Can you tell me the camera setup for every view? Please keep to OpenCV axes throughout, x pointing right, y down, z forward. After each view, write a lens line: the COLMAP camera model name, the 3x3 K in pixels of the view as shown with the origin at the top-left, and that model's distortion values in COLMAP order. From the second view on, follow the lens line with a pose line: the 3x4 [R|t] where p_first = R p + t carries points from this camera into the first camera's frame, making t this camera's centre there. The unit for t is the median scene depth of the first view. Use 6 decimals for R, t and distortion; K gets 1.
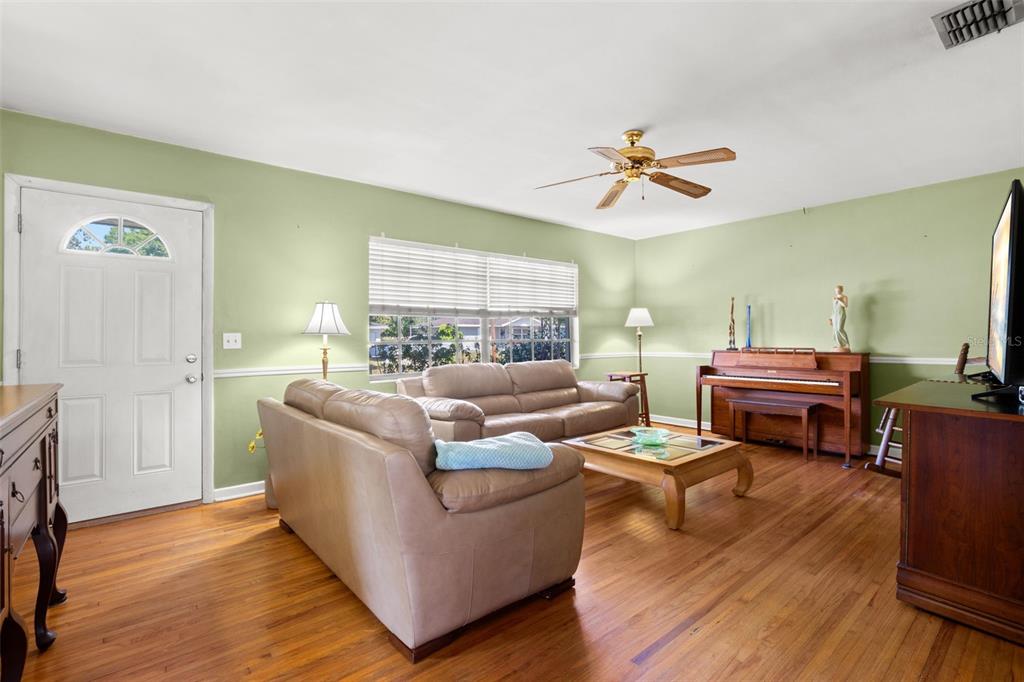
lens RADIAL K [[464.9, 0, 488.3], [0, 464.9, 327.7], [0, 0, 1]] dist [-0.001832, -0.000278]
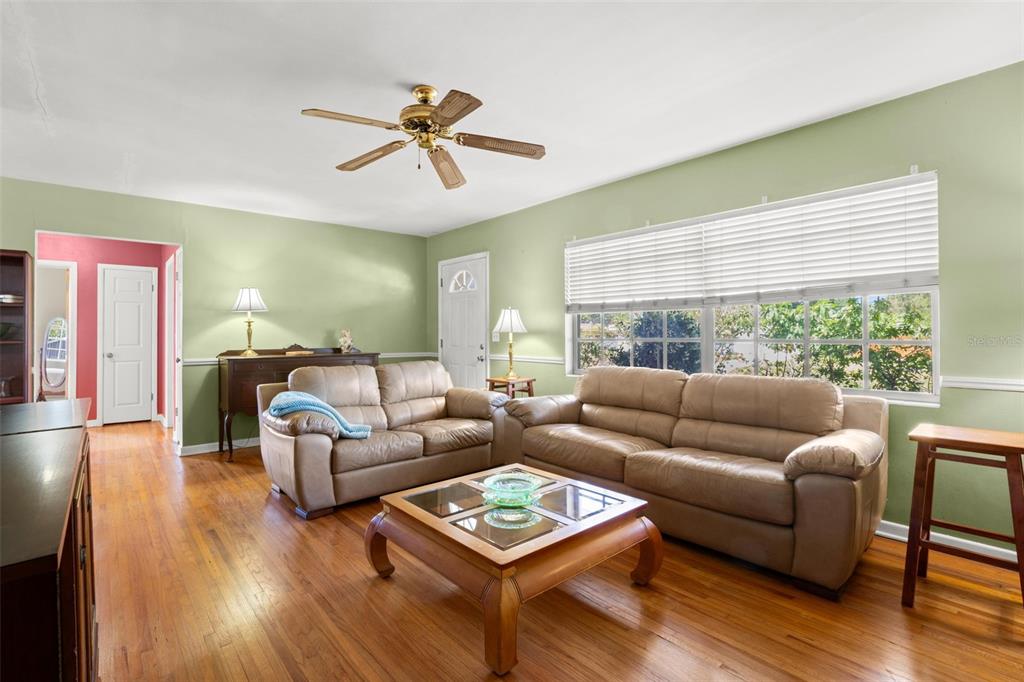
lens RADIAL K [[476.3, 0, 511.2], [0, 476.3, 332.8], [0, 0, 1]] dist [-0.003625, -0.000533]
pose [[0.051999, 0.007004, -0.998623, 0.882709], [0.023952, 0.999679, 0.008258, 0.004277], [0.998360, -0.024349, 0.051814, 0.820419]]
